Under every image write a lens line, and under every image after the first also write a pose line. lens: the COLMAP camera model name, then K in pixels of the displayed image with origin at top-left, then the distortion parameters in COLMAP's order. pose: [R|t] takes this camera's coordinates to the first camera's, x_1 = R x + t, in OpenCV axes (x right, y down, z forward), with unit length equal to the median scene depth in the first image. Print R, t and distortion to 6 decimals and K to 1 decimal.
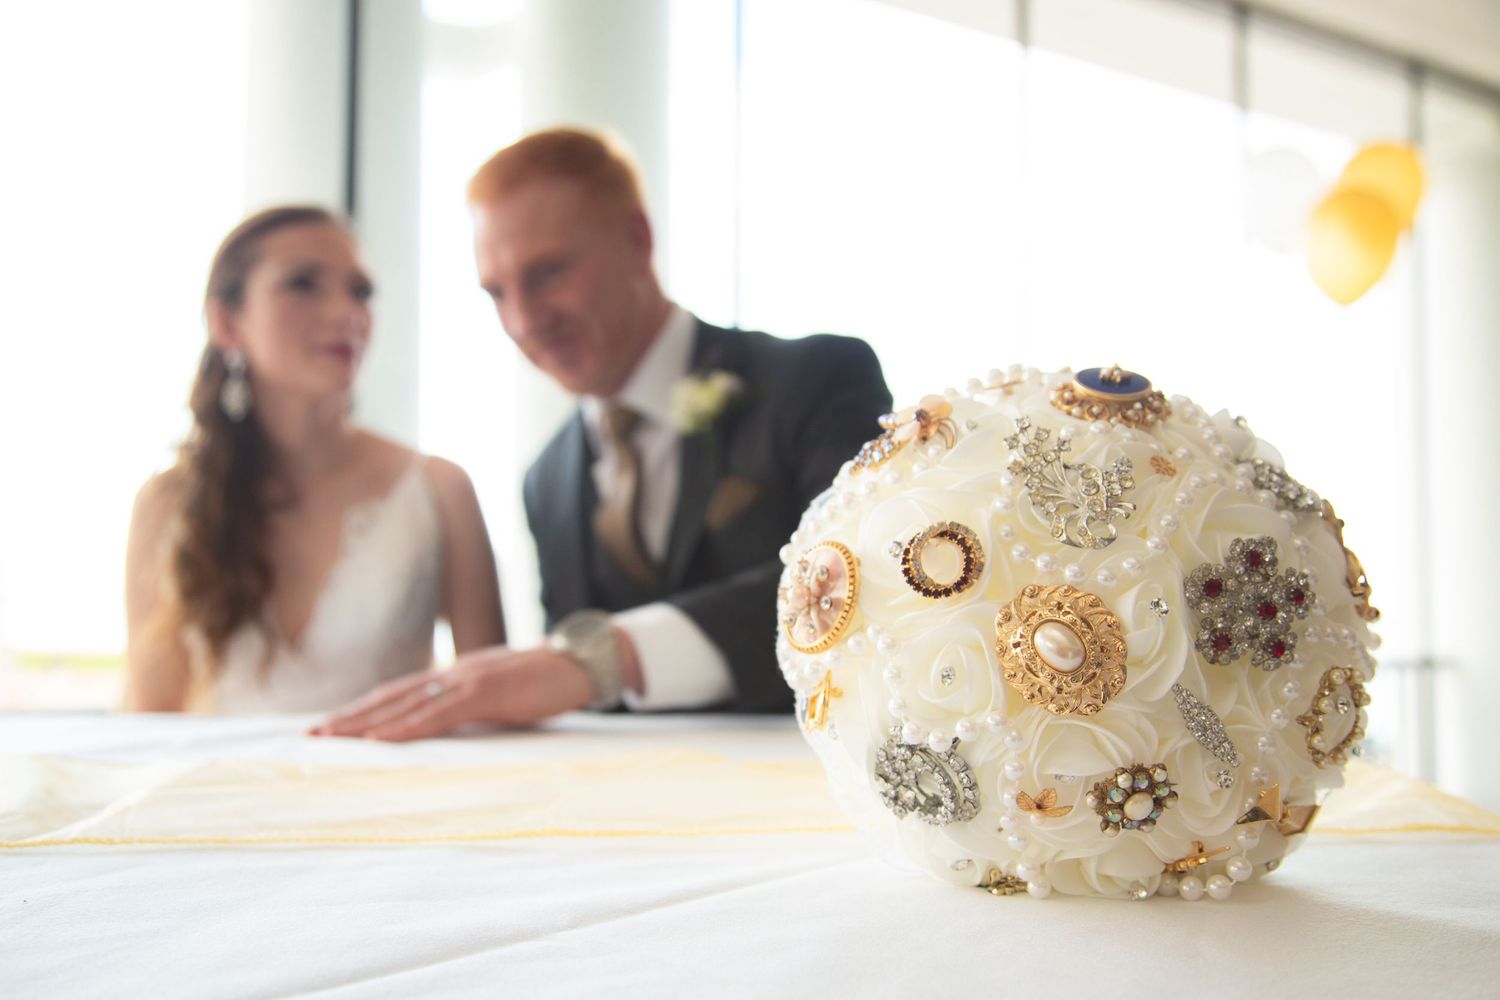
lens RADIAL K [[1448.2, 0, 759.1], [0, 1448.2, 499.7], [0, 0, 1]] dist [0.012211, 0.000000]
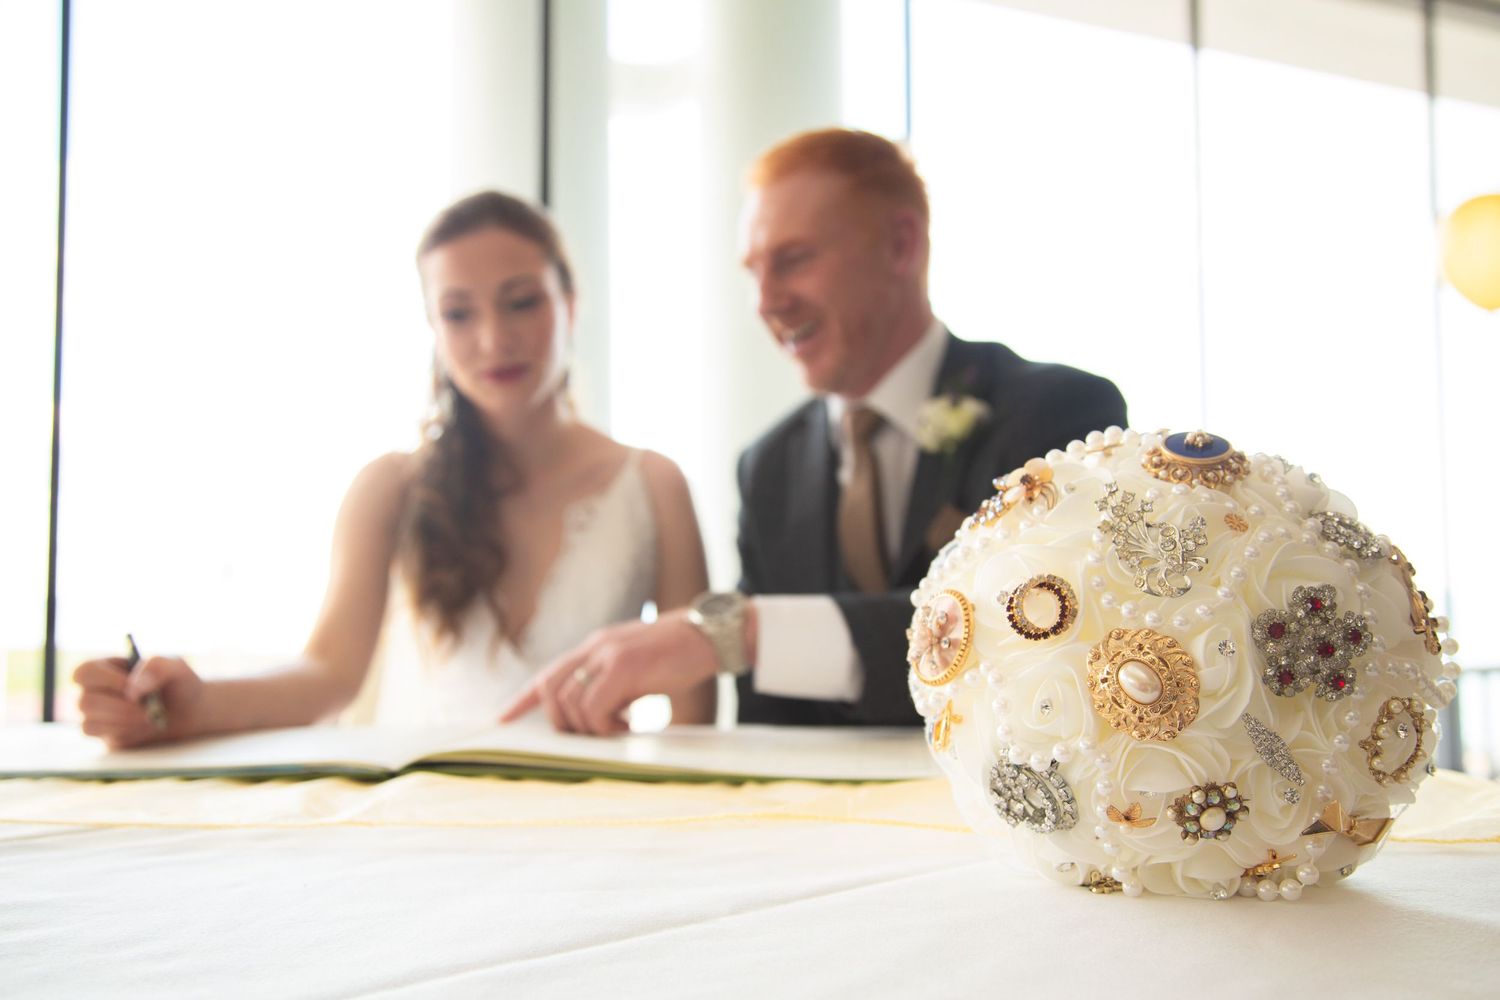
lens RADIAL K [[1407.7, 0, 758.7], [0, 1407.7, 505.2], [0, 0, 1]] dist [0.013406, 0.000000]
pose [[0.990809, -0.021523, -0.133545, 0.053529], [0.021569, 0.999767, -0.001106, -0.044793], [0.133538, -0.001784, 0.991042, -0.162535]]
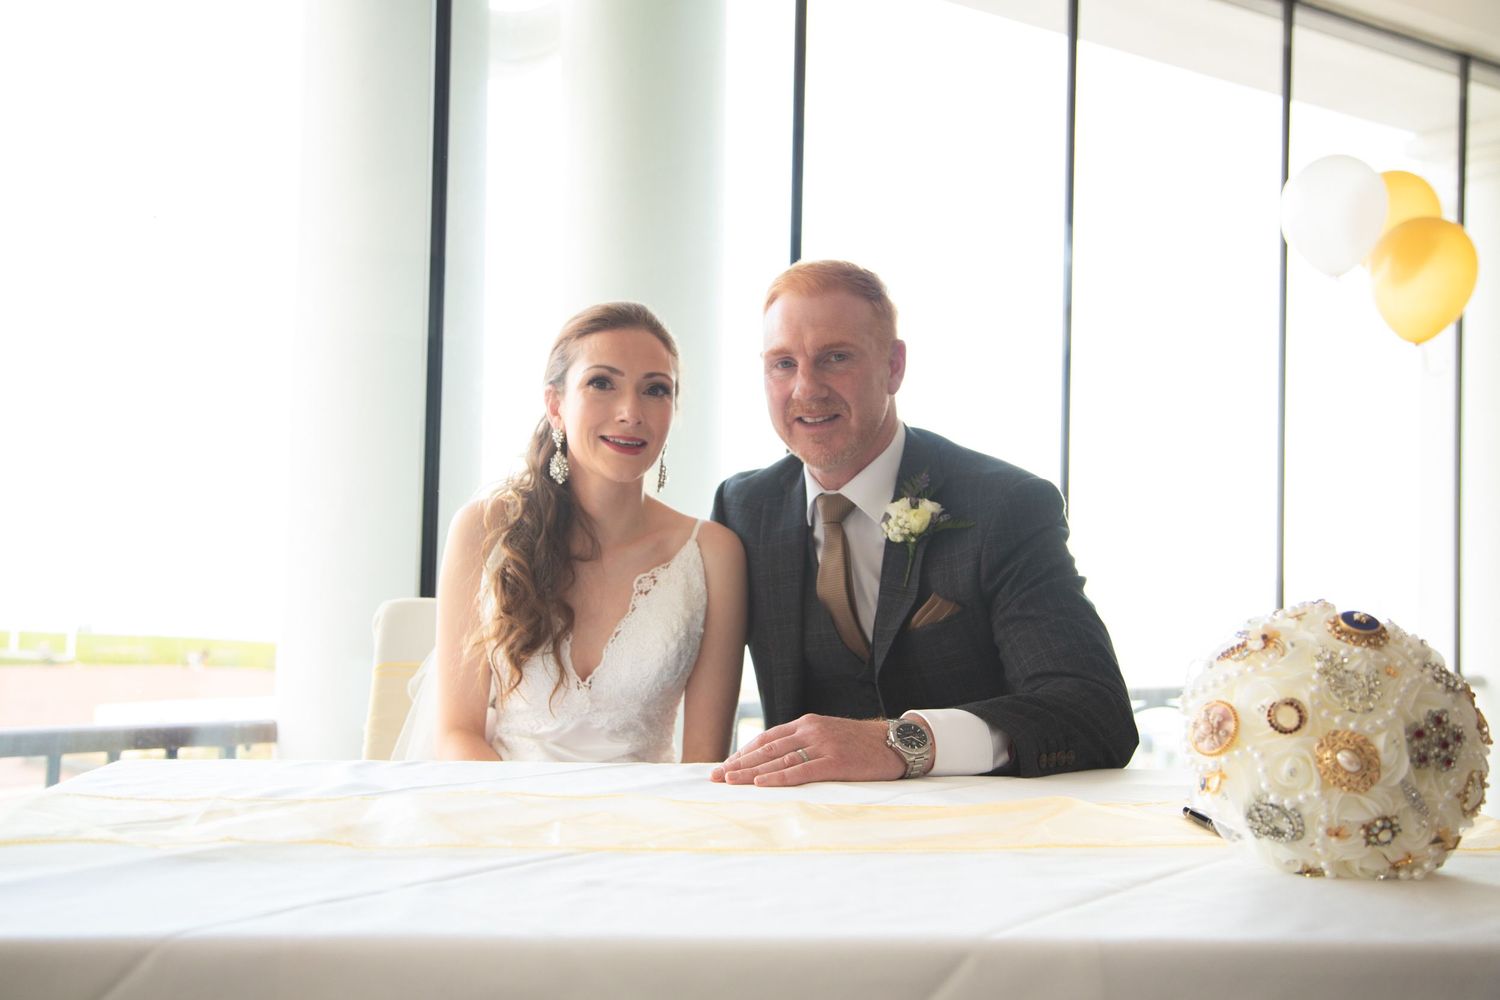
lens RADIAL K [[1658.3, 0, 805.2], [0, 1658.3, 502.3], [0, 0, 1]] dist [0.089461, 0.000000]
pose [[0.998455, 0.017118, 0.052862, -0.701322], [-0.017809, 0.999762, 0.012619, -0.284637], [-0.052633, -0.013541, 0.998522, -1.372280]]
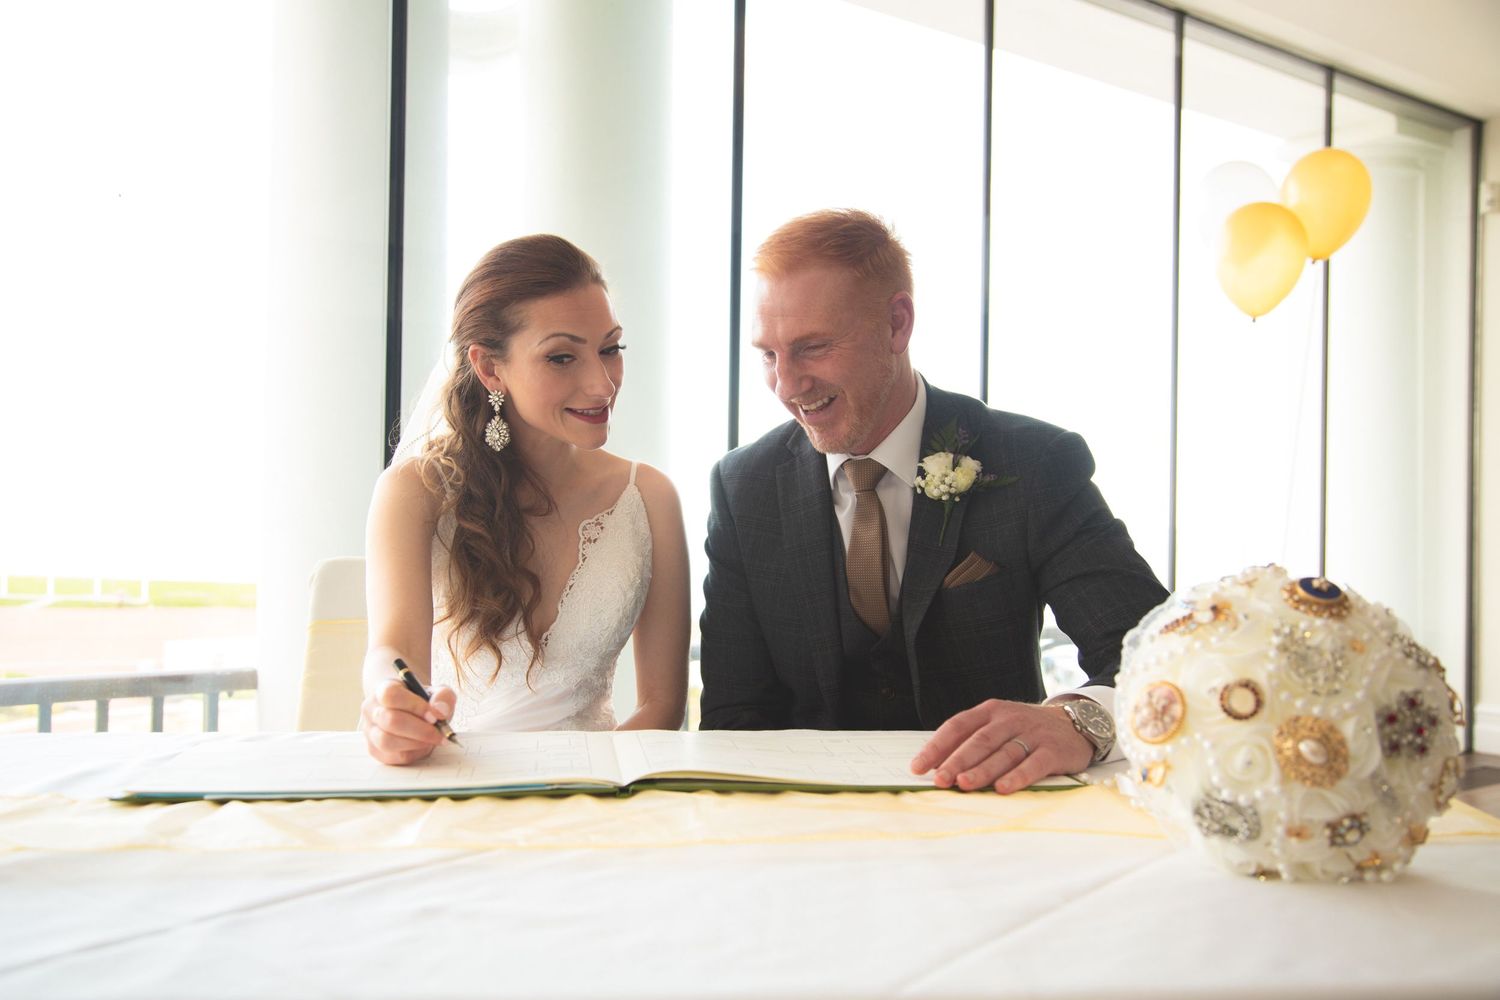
lens RADIAL K [[1407.7, 0, 803.3], [0, 1407.7, 504.0], [0, 0, 1]] dist [0.013406, 0.000000]
pose [[0.996709, 0.009090, 0.080553, -0.568151], [-0.012269, 0.999161, 0.039062, -0.266081], [-0.080130, -0.039922, 0.995985, -0.711444]]
